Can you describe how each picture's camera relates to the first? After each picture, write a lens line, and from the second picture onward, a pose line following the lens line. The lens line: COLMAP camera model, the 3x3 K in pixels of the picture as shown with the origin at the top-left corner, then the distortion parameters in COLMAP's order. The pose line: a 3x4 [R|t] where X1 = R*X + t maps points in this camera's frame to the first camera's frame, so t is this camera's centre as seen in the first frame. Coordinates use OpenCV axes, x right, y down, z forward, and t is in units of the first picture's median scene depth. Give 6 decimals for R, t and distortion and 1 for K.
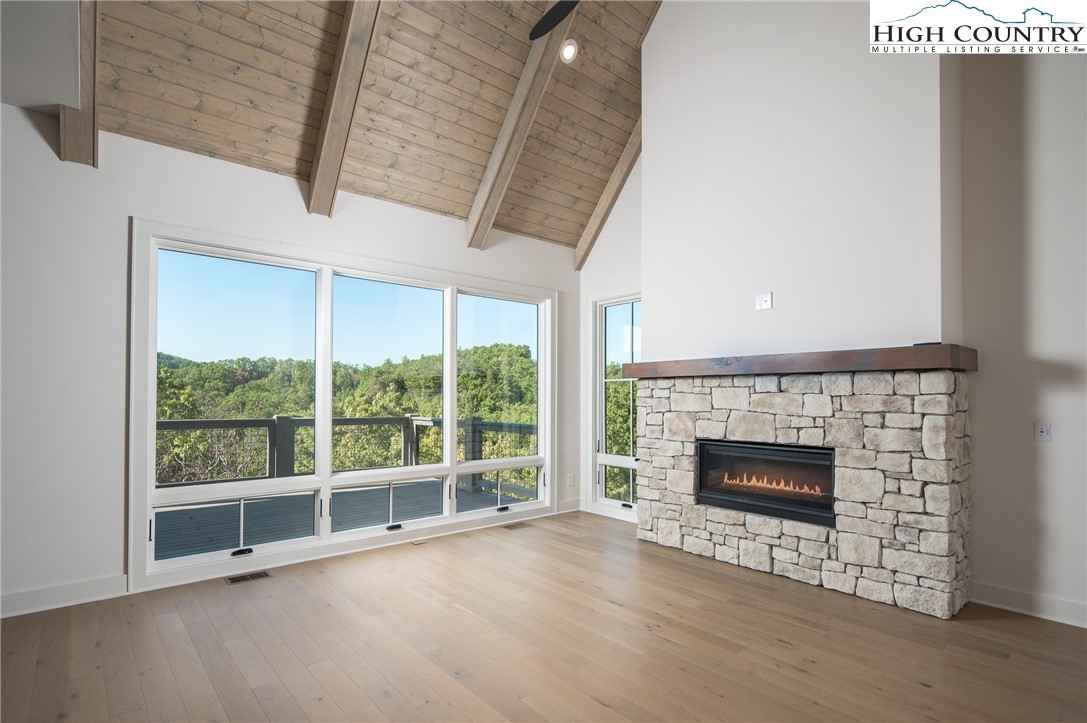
lens RADIAL K [[543.2, 0, 554.4], [0, 543.2, 391.1], [0, 0, 1]] dist [0.002639, -0.003194]
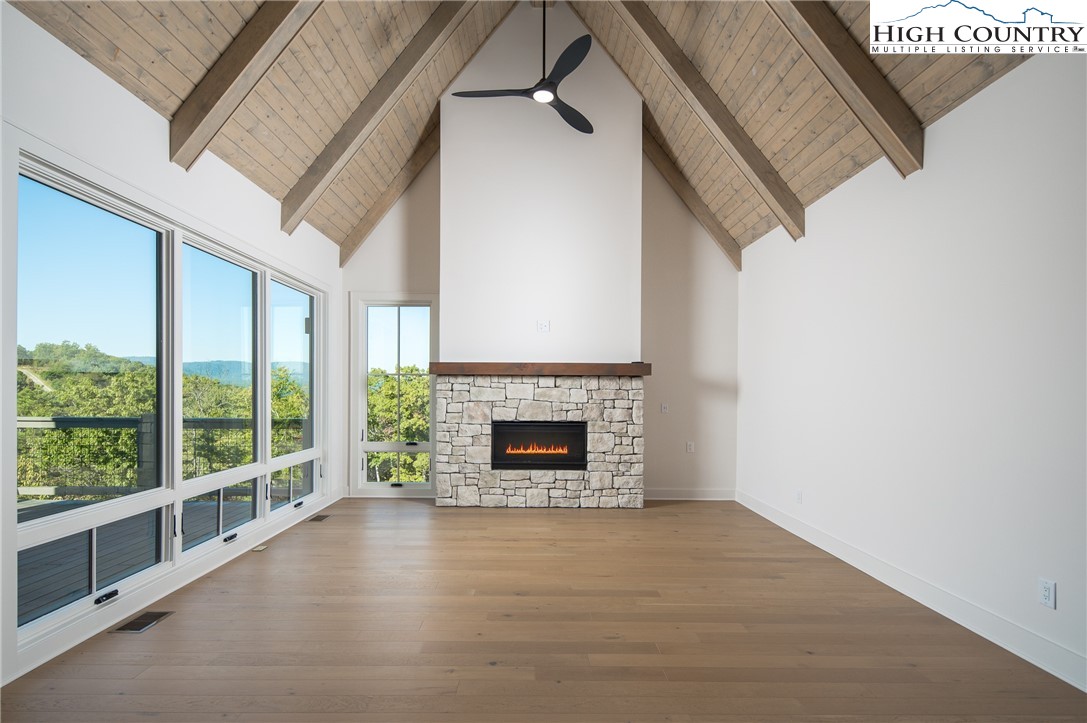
lens RADIAL K [[543.2, 0, 540.3], [0, 543.2, 392.9], [0, 0, 1]] dist [0.002639, -0.003194]
pose [[0.632587, -0.002371, 0.774486, -0.792900], [-0.012945, 0.999823, 0.013635, -0.003006], [-0.774381, -0.018651, 0.632444, 0.066731]]
